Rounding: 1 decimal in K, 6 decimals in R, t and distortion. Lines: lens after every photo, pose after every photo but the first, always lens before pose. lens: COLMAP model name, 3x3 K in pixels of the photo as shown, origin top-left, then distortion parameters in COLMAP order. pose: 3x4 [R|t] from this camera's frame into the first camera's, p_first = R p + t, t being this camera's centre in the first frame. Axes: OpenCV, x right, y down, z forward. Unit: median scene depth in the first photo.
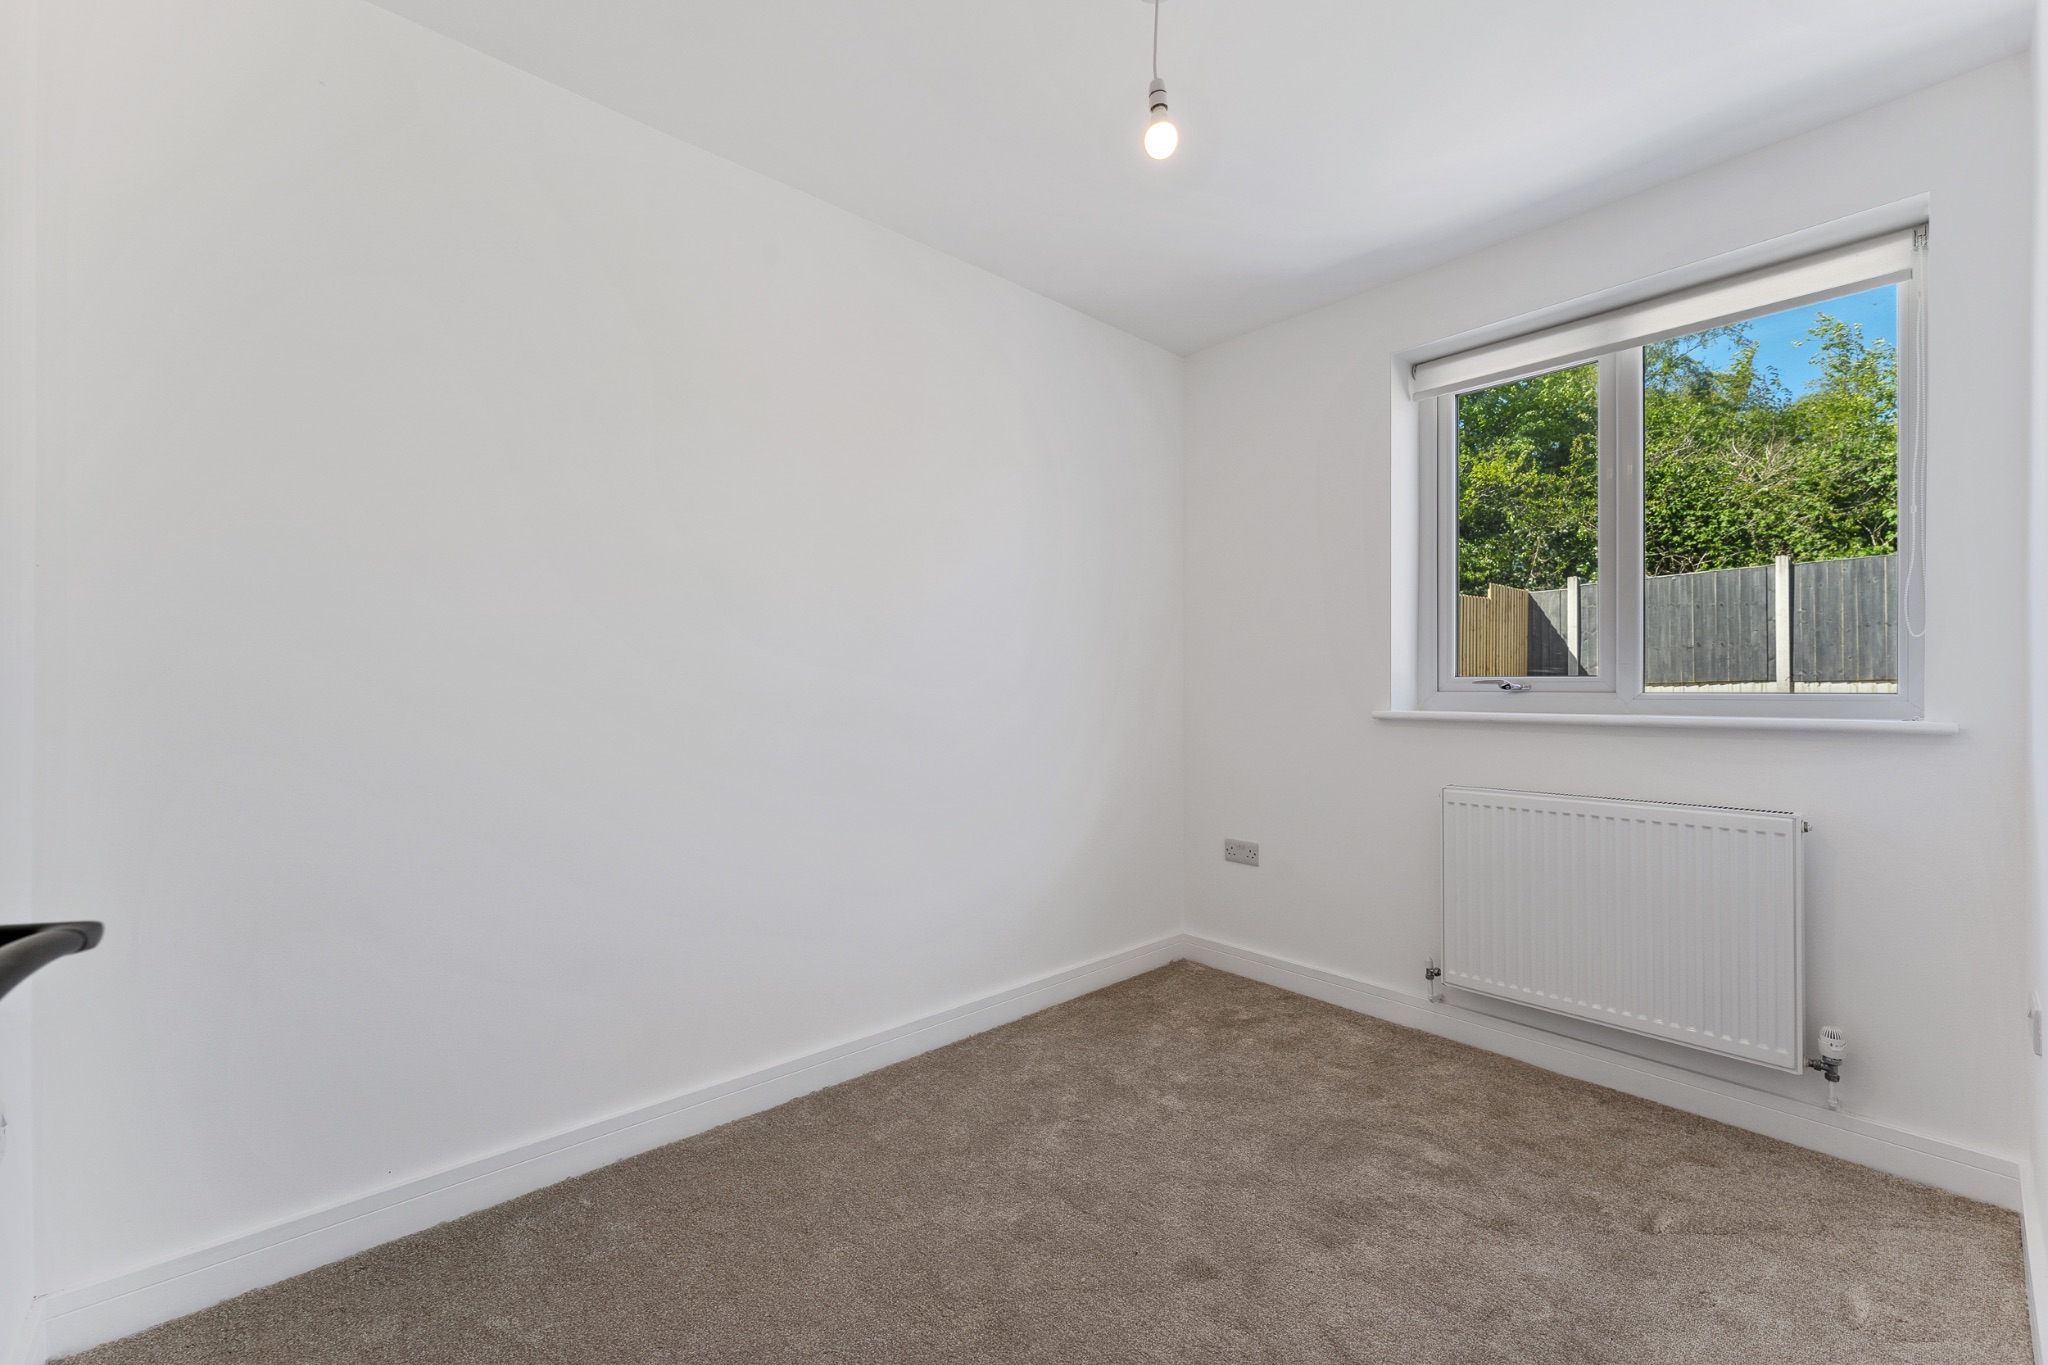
lens RADIAL K [[821.1, 0, 1012.4], [0, 821.1, 689.2], [0, 0, 1]] dist [0.001444, 0.000293]
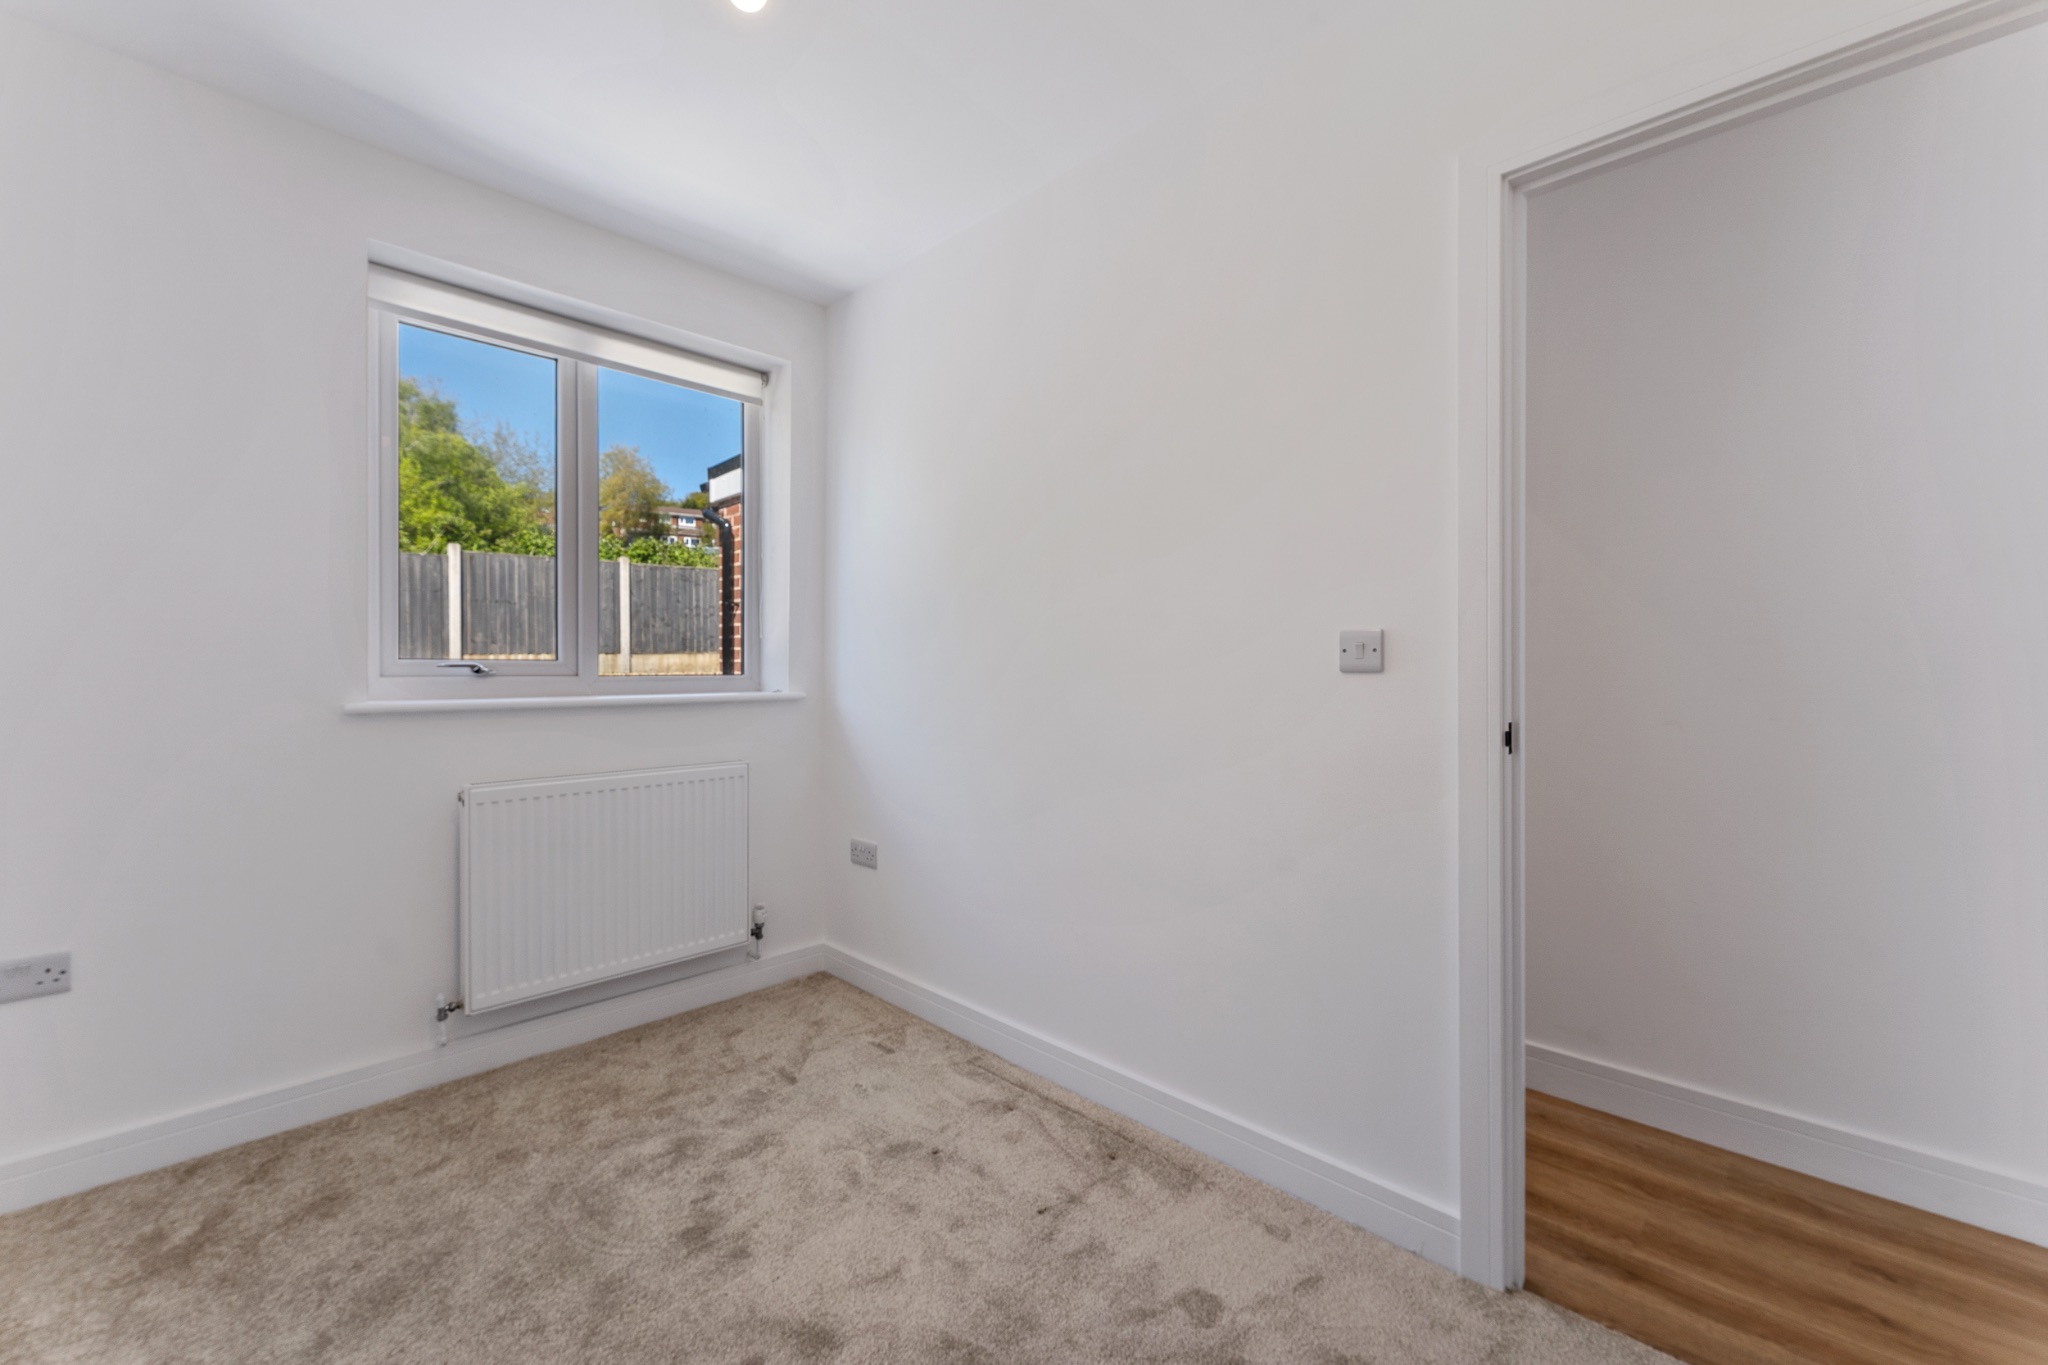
lens RADIAL K [[834.7, 0, 1023.7], [0, 834.7, 674.2], [0, 0, 1]] dist [-0.000078, -0.000072]
pose [[-0.074596, -0.009738, 0.997166, -0.456571], [0.000625, 0.999952, 0.009812, -0.009630], [-0.997214, 0.001355, -0.074587, 0.562390]]
